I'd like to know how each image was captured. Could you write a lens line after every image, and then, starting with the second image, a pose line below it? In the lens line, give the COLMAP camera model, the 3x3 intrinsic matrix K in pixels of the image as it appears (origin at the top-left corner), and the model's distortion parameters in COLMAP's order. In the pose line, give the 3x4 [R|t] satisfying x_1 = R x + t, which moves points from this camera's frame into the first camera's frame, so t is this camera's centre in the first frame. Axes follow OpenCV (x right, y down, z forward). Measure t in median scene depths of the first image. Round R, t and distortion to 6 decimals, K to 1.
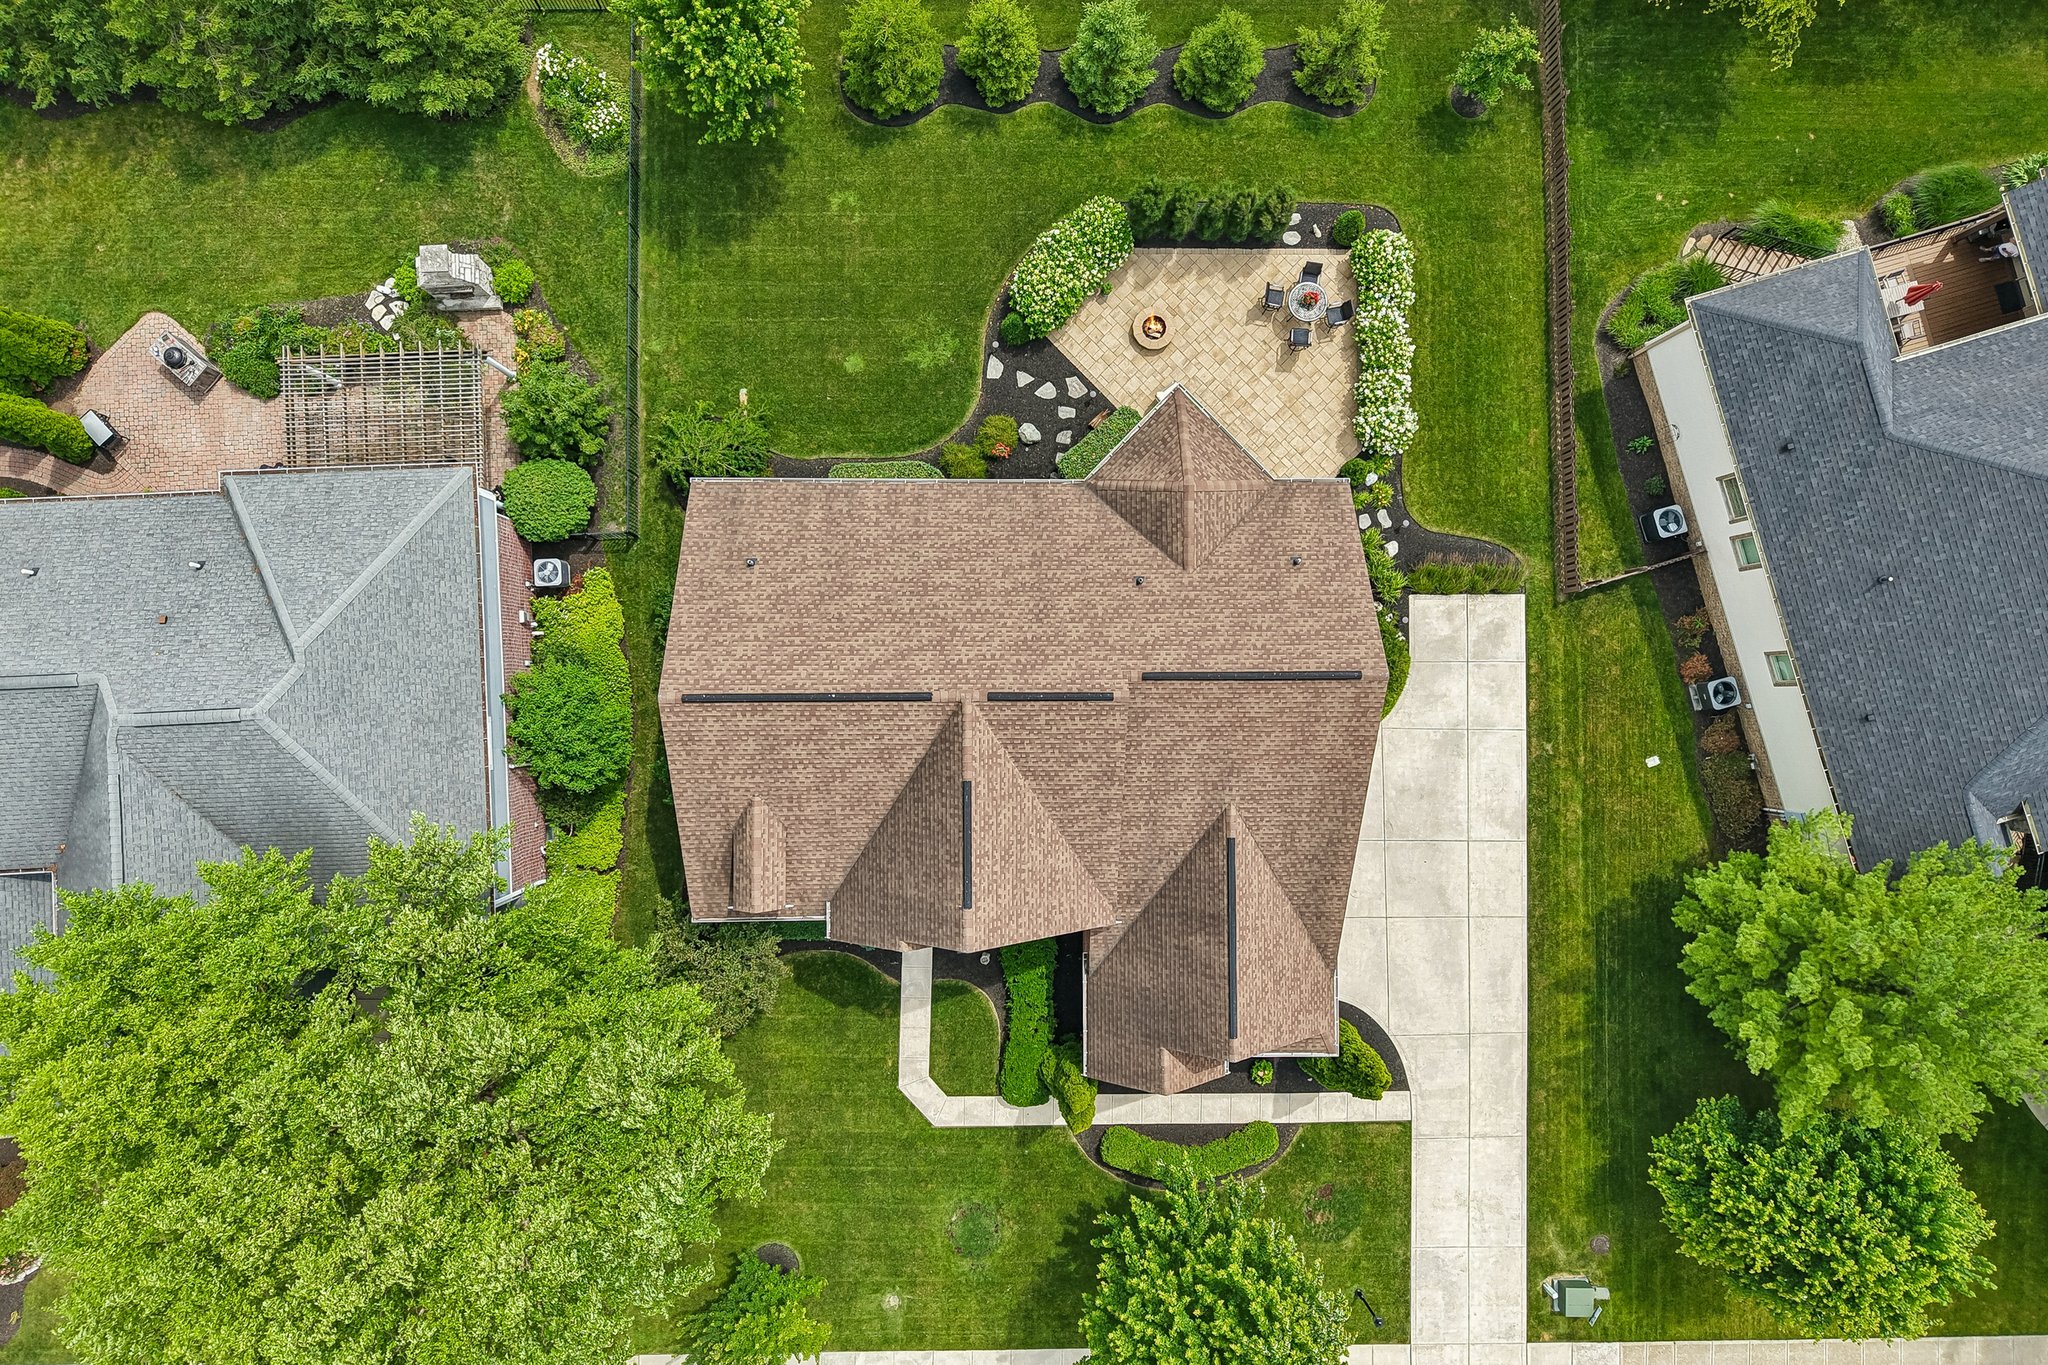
lens RADIAL K [[1367.2, 0, 1024.0], [0, 1367.2, 682.5], [0, 0, 1]] dist [0.038415, -0.050775]
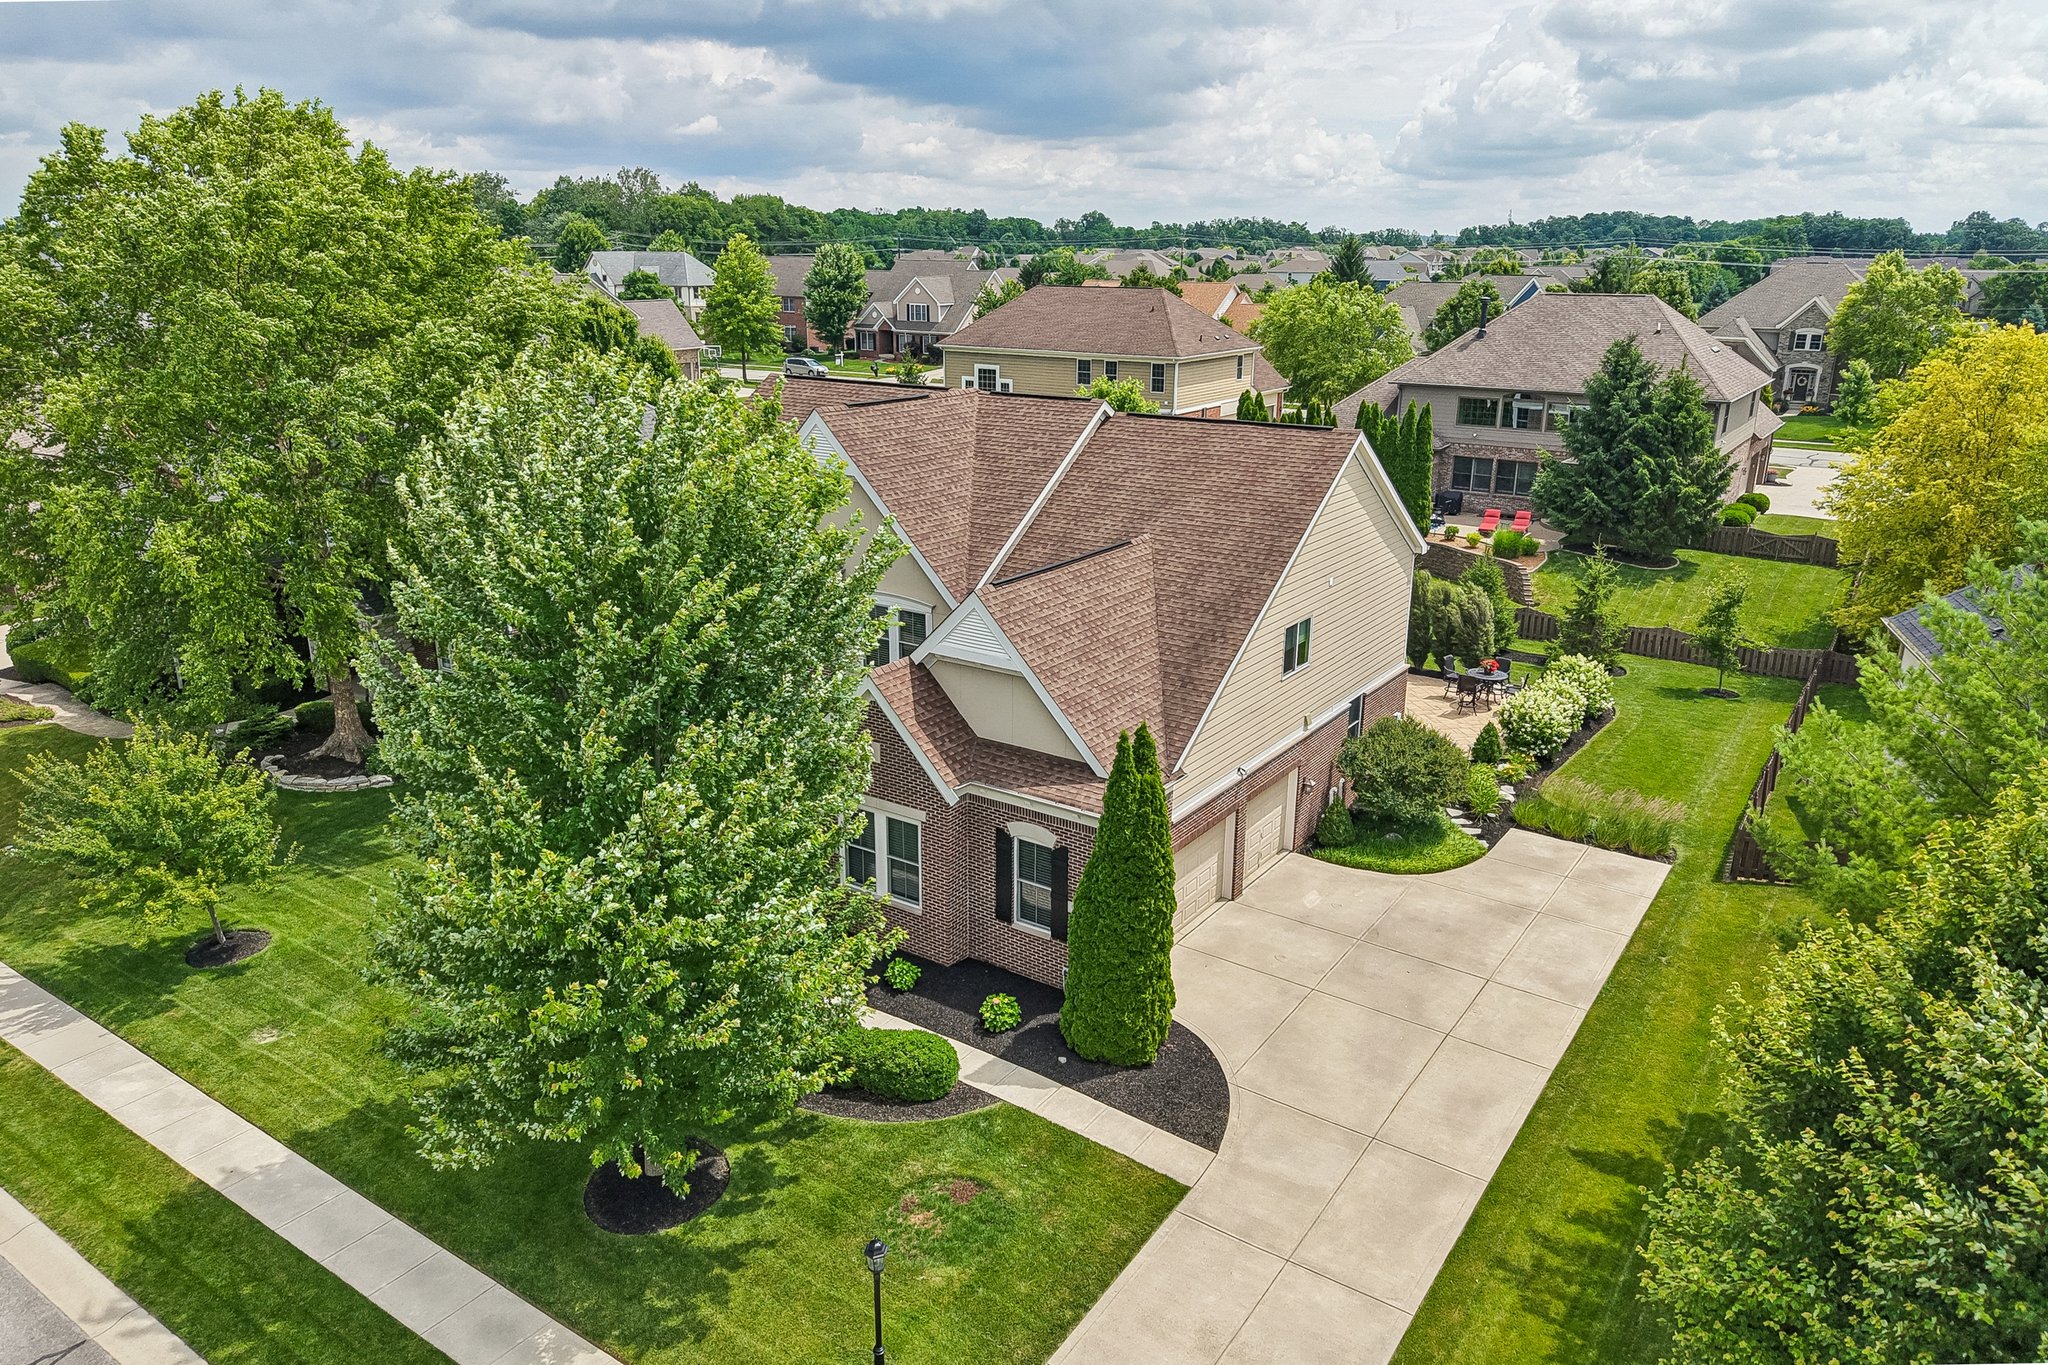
lens RADIAL K [[1367.2, 0, 1024.0], [0, 1367.2, 682.5], [0, 0, 1]] dist [0.038415, -0.050775]
pose [[0.824833, 0.162725, -0.541452, 0.468002], [-0.564240, 0.297591, -0.770112, 0.677781], [0.035815, 0.940723, 0.337279, 0.657637]]
